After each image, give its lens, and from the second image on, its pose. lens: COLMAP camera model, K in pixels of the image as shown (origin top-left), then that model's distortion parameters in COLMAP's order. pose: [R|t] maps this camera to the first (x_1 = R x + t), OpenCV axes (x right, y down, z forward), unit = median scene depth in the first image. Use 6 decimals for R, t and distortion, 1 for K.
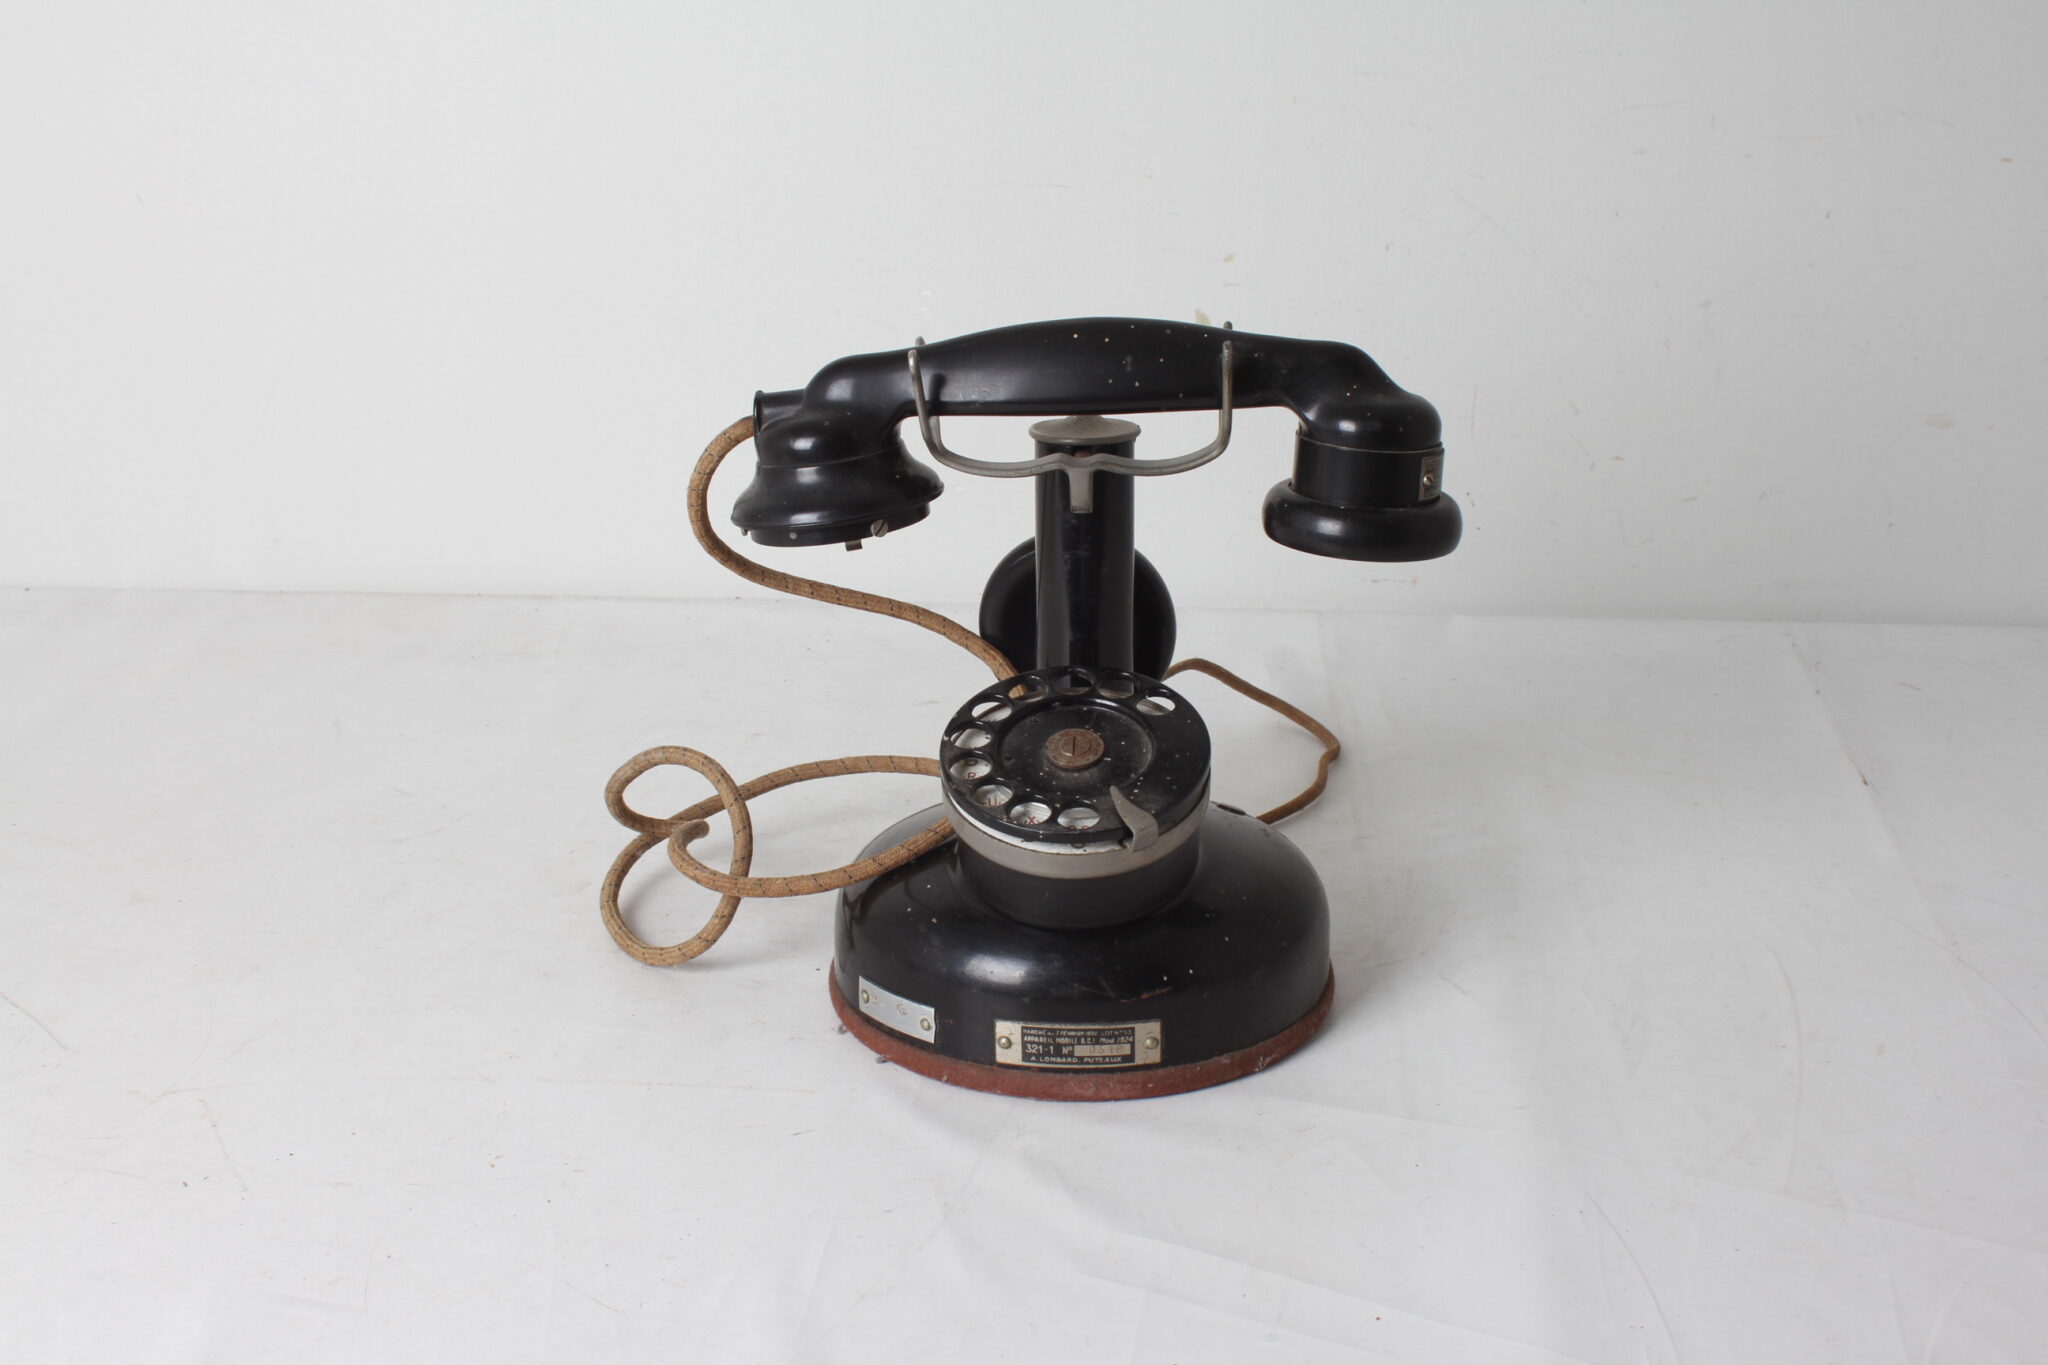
lens RADIAL K [[2755.6, 0, 1019.4], [0, 2755.6, 682.0], [0, 0, 1]] dist [-0.124036, 0.000000]
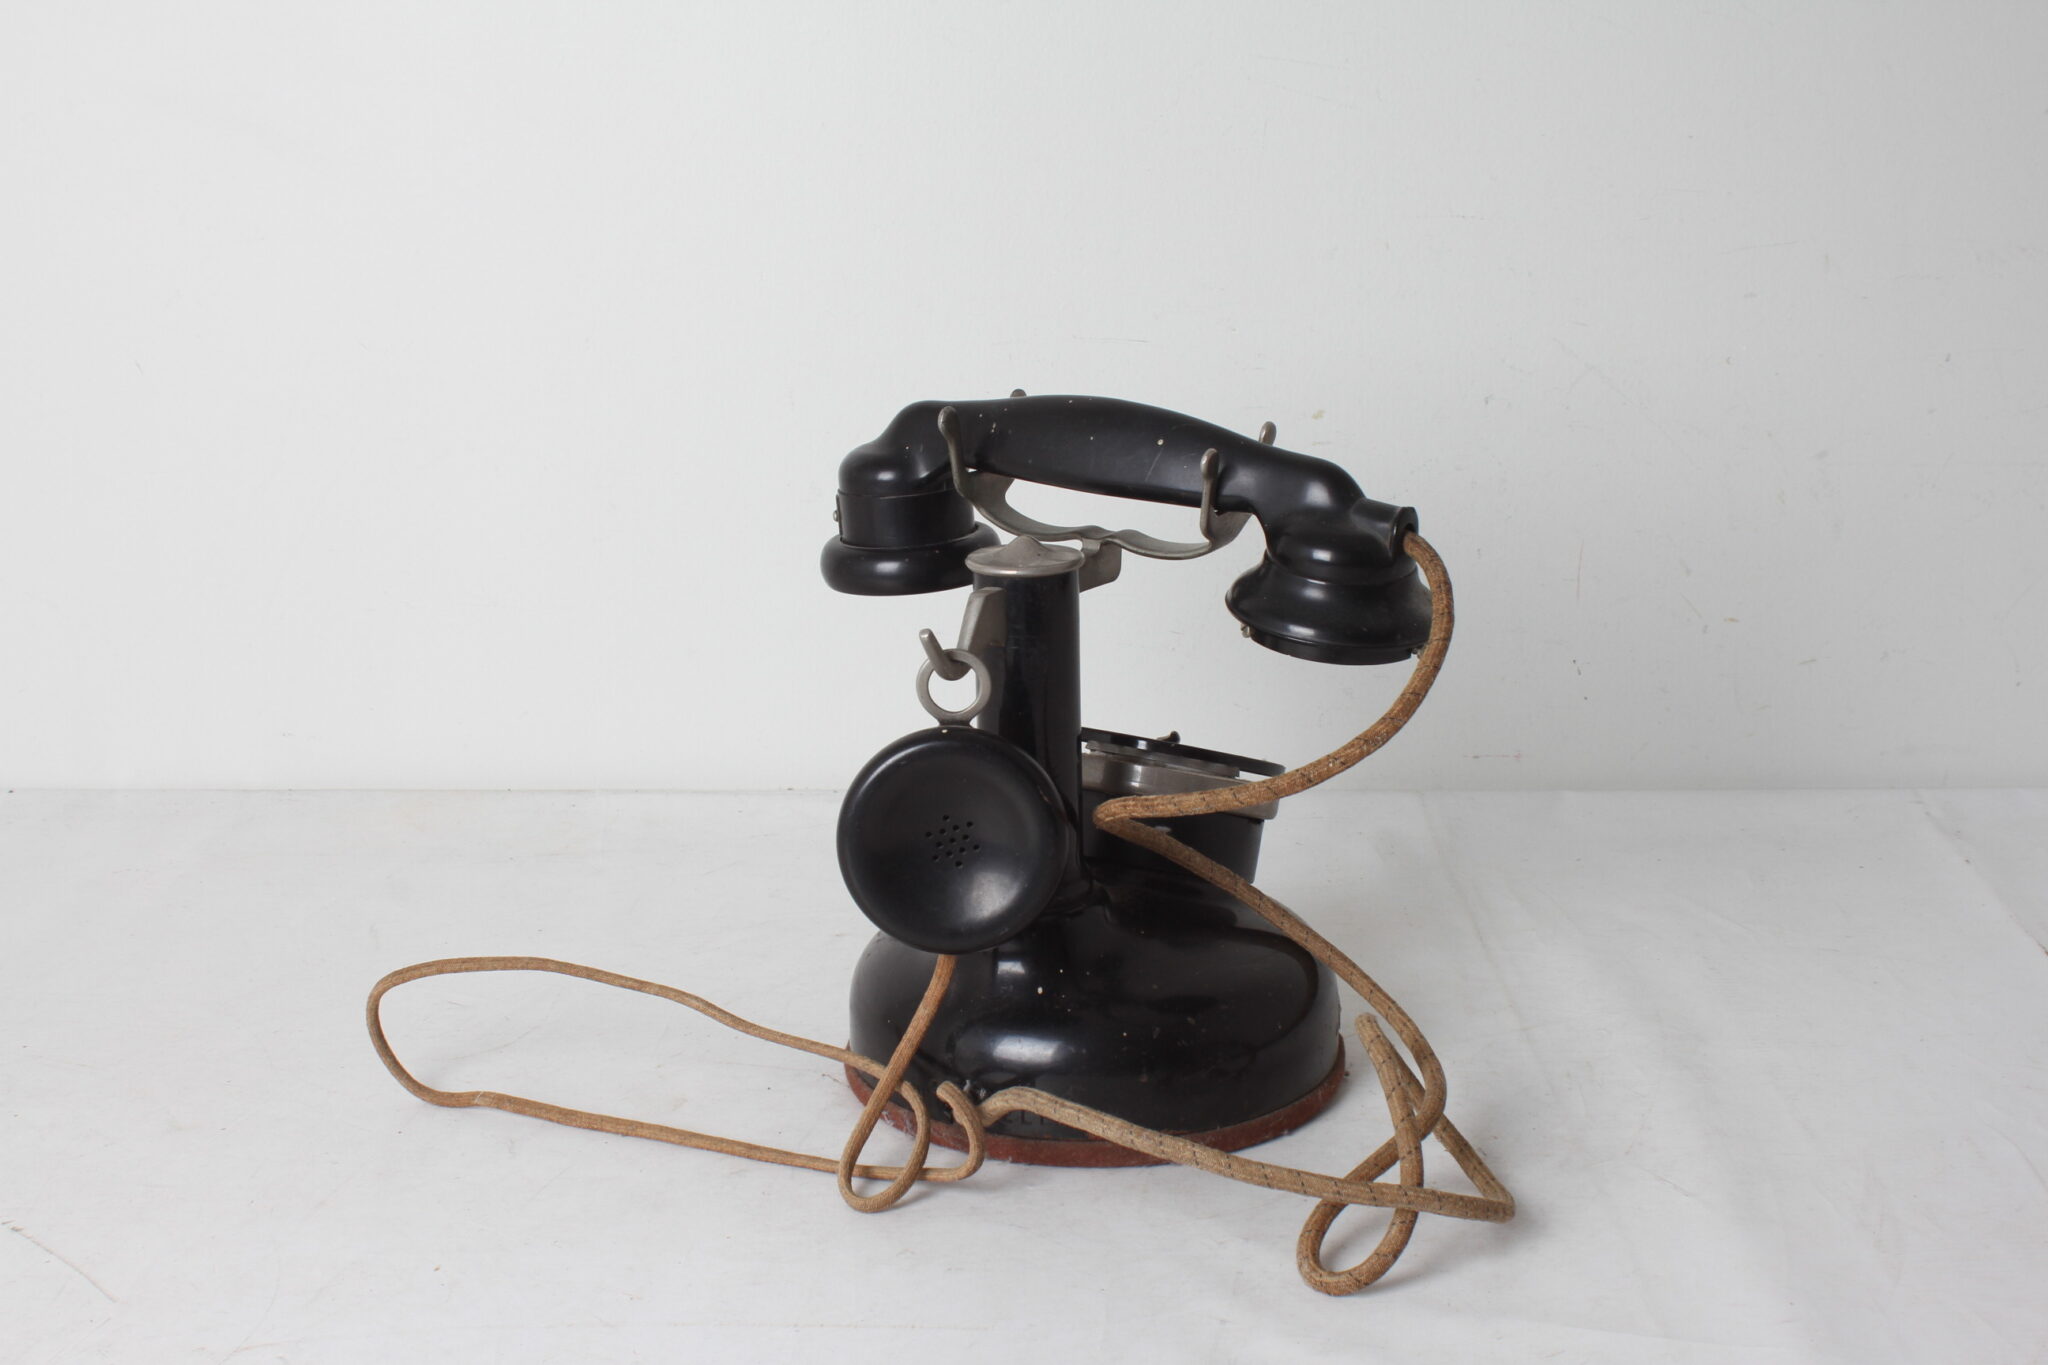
lens RADIAL K [[2755.6, 0, 1032.9], [0, 2755.6, 681.6], [0, 0, 1]] dist [-0.124036, 0.000000]
pose [[0.999002, -0.017851, 0.040938, -0.088576], [0.020985, 0.996776, -0.077436, 0.010506], [-0.039423, 0.078218, 0.996156, 0.108177]]
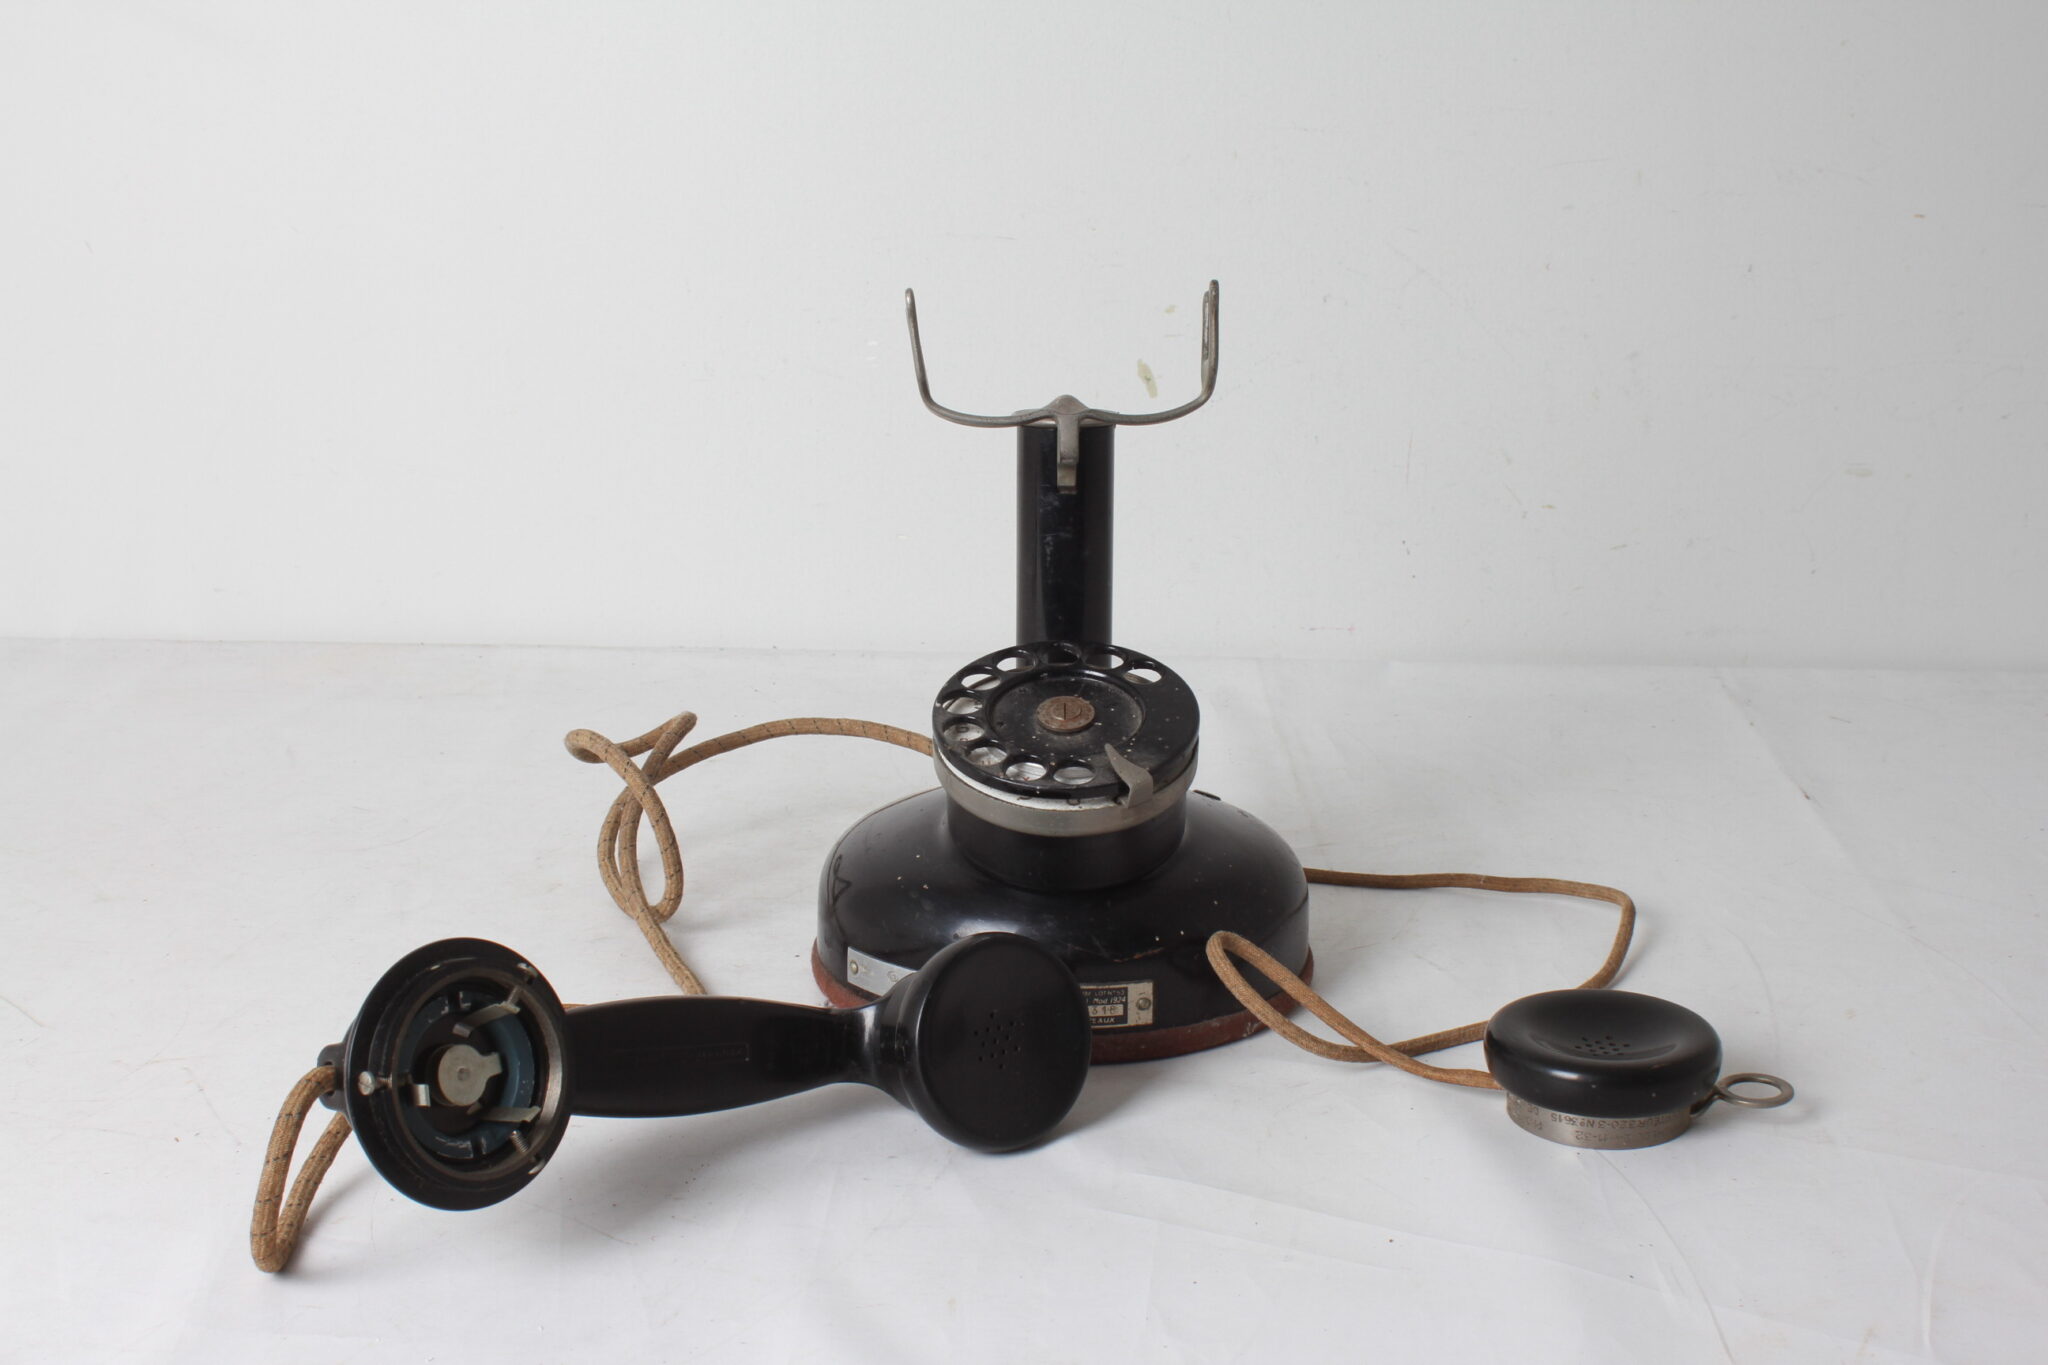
lens RADIAL K [[2755.6, 0, 1029.1], [0, 2755.6, 674.9], [0, 0, 1]] dist [-0.124036, 0.000000]
pose [[0.998465, 0.001318, 0.055376, -0.047496], [0.002654, 0.997431, -0.071590, 0.078972], [-0.055328, 0.071627, 0.995896, -0.010253]]
